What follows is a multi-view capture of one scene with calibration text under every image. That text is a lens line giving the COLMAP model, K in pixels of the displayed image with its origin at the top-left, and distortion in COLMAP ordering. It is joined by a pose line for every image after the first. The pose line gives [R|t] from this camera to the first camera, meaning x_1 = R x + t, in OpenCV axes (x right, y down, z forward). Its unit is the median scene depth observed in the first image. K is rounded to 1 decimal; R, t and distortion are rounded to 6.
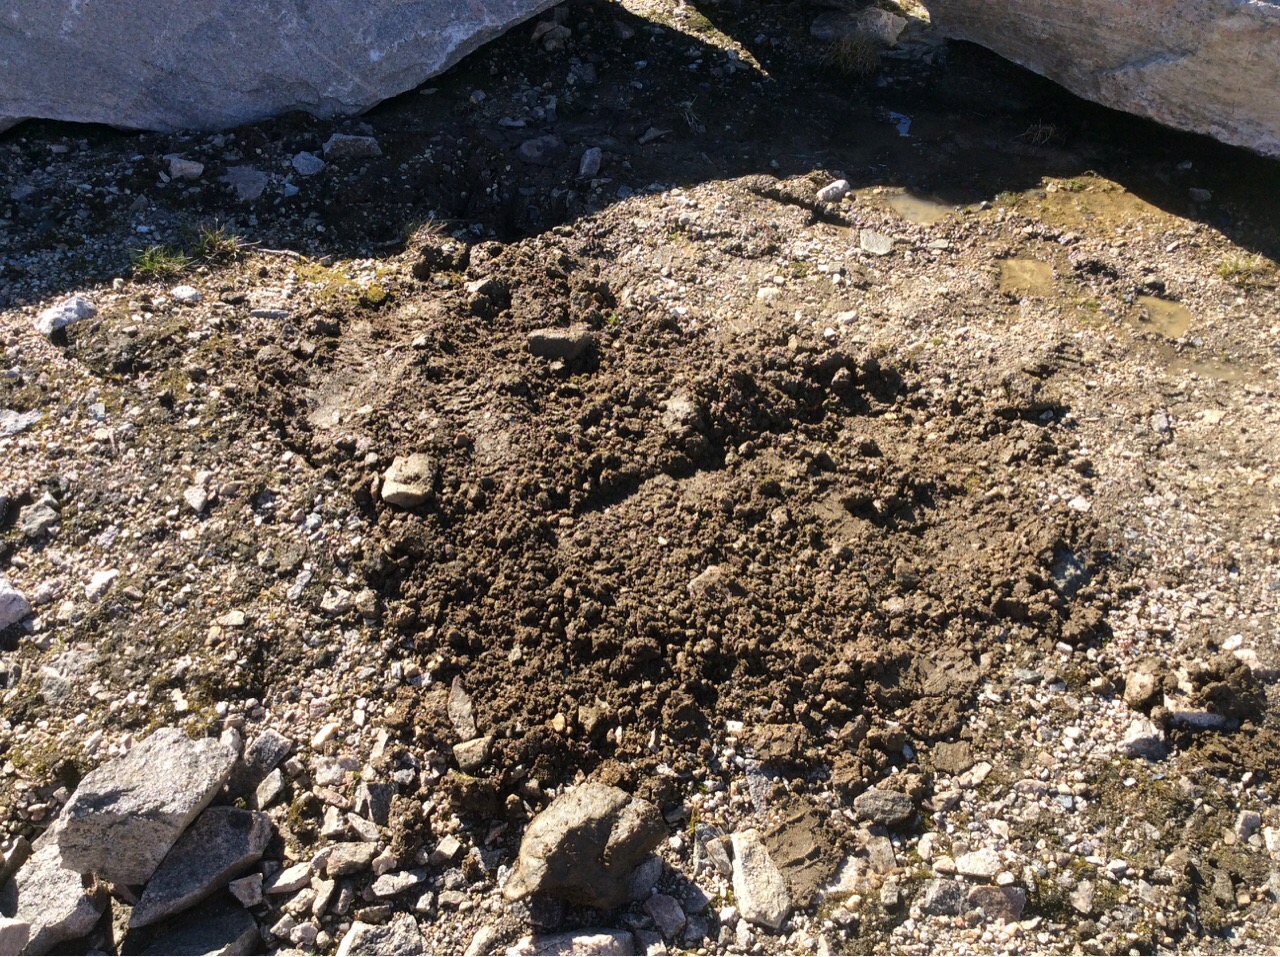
lens RADIAL K [[1173.6, 0, 640.0], [0, 1173.6, 478.5], [0, 0, 1]] dist [0.147499, -0.308382]
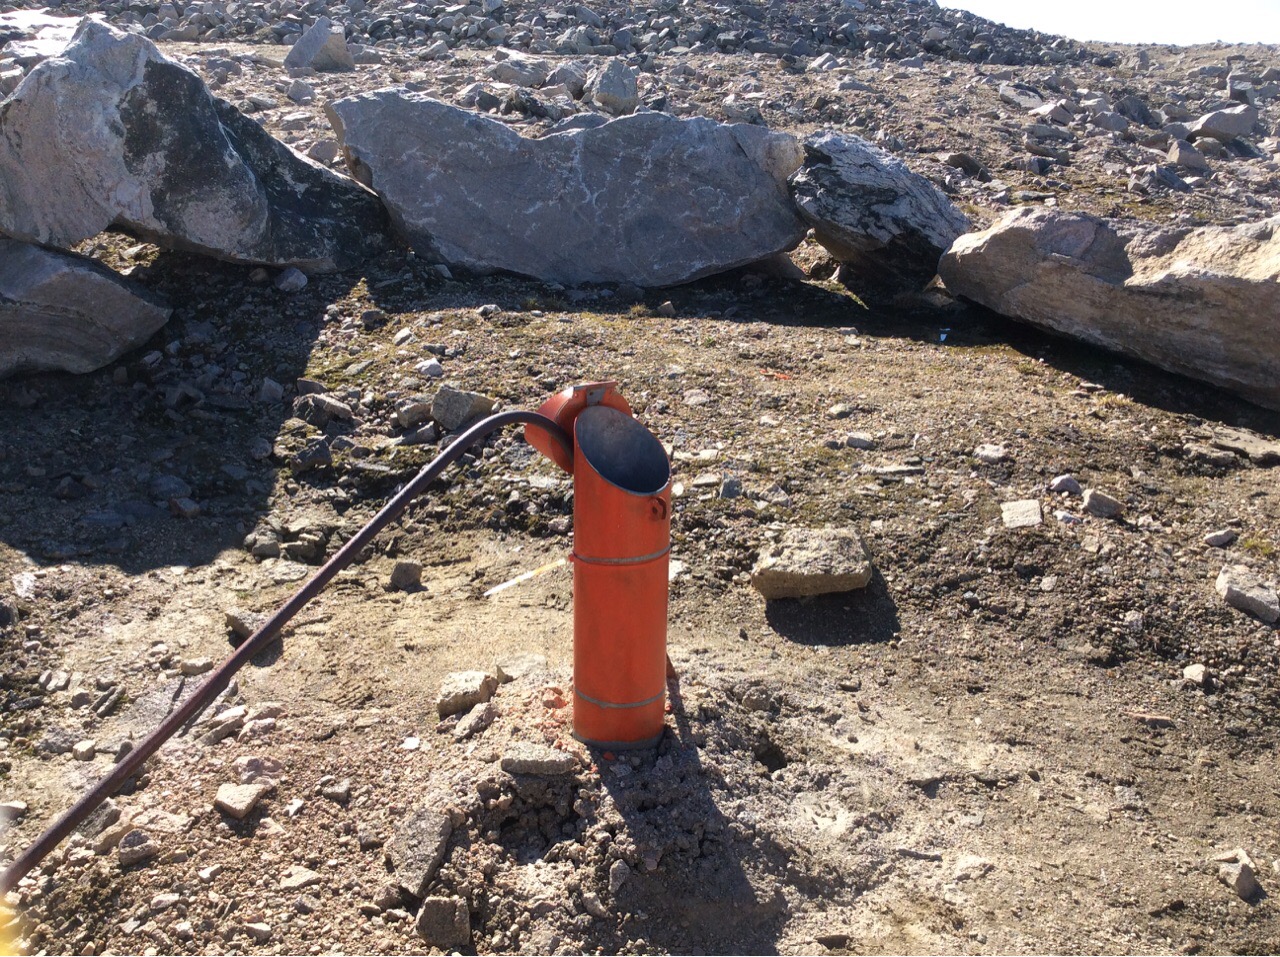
lens RADIAL K [[1179.6, 0, 635.5], [0, 1179.6, 477.6], [0, 0, 1]] dist [0.144282, -0.330030]
pose [[0.926538, 0.148864, -0.345496, 0.644094], [-0.273470, 0.897182, -0.346813, 0.881546], [0.258345, 0.415818, 0.871982, -0.835084]]
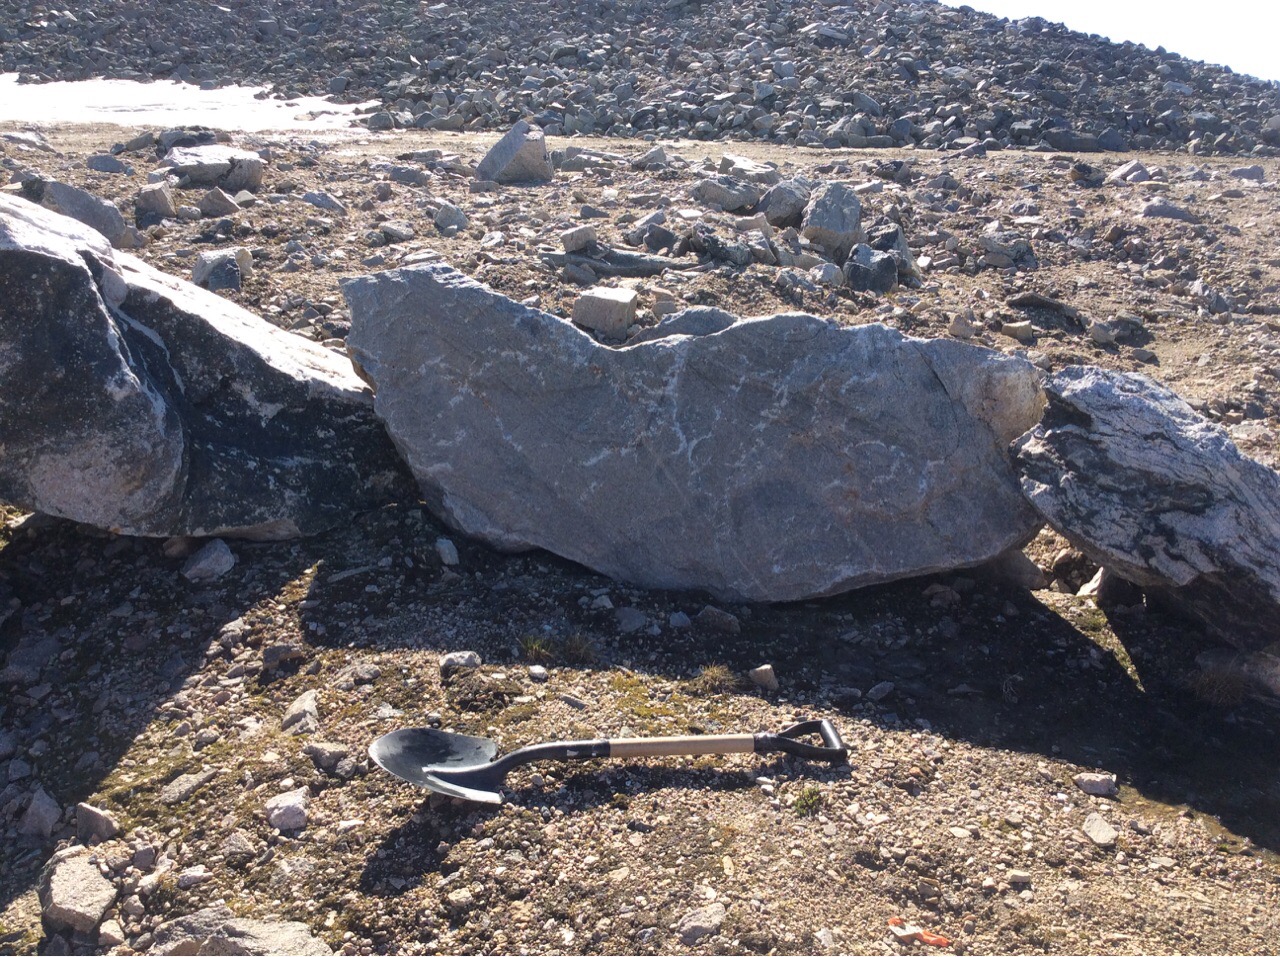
lens RADIAL K [[1173.6, 0, 640.0], [0, 1173.6, 478.5], [0, 0, 1]] dist [0.147499, -0.308382]
pose [[0.811085, 0.194515, -0.551638, 0.422608], [-0.418705, 0.851615, -0.315339, 0.031241], [0.408445, 0.486740, 0.772177, -0.112653]]
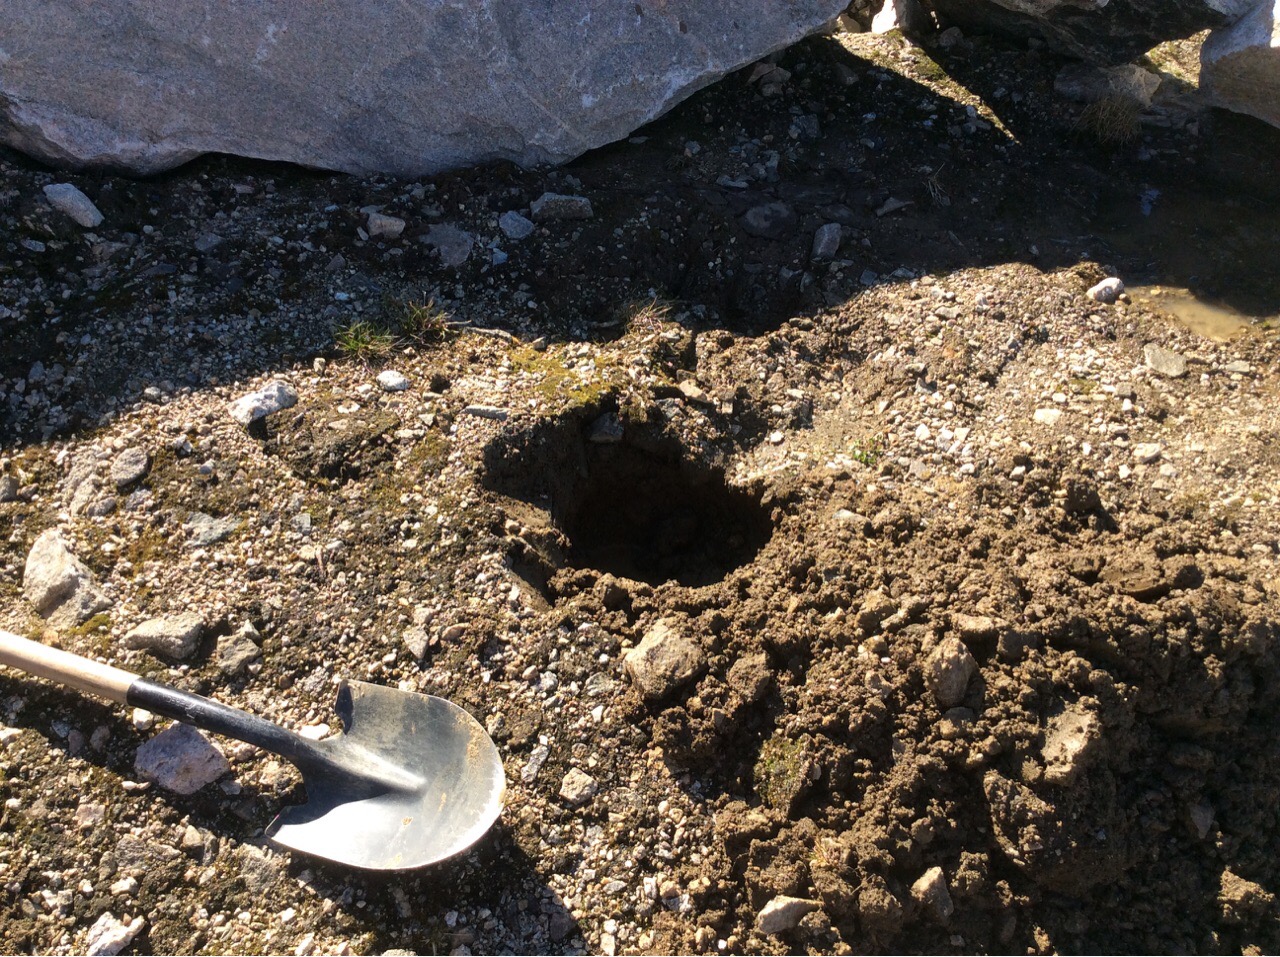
lens RADIAL K [[1173.6, 0, 640.0], [0, 1173.6, 478.5], [0, 0, 1]] dist [0.147499, -0.308382]
pose [[0.996544, 0.070654, -0.043676, -0.152627], [-0.069533, 0.997223, 0.026670, -0.118800], [0.045439, -0.023541, 0.998690, 0.118520]]
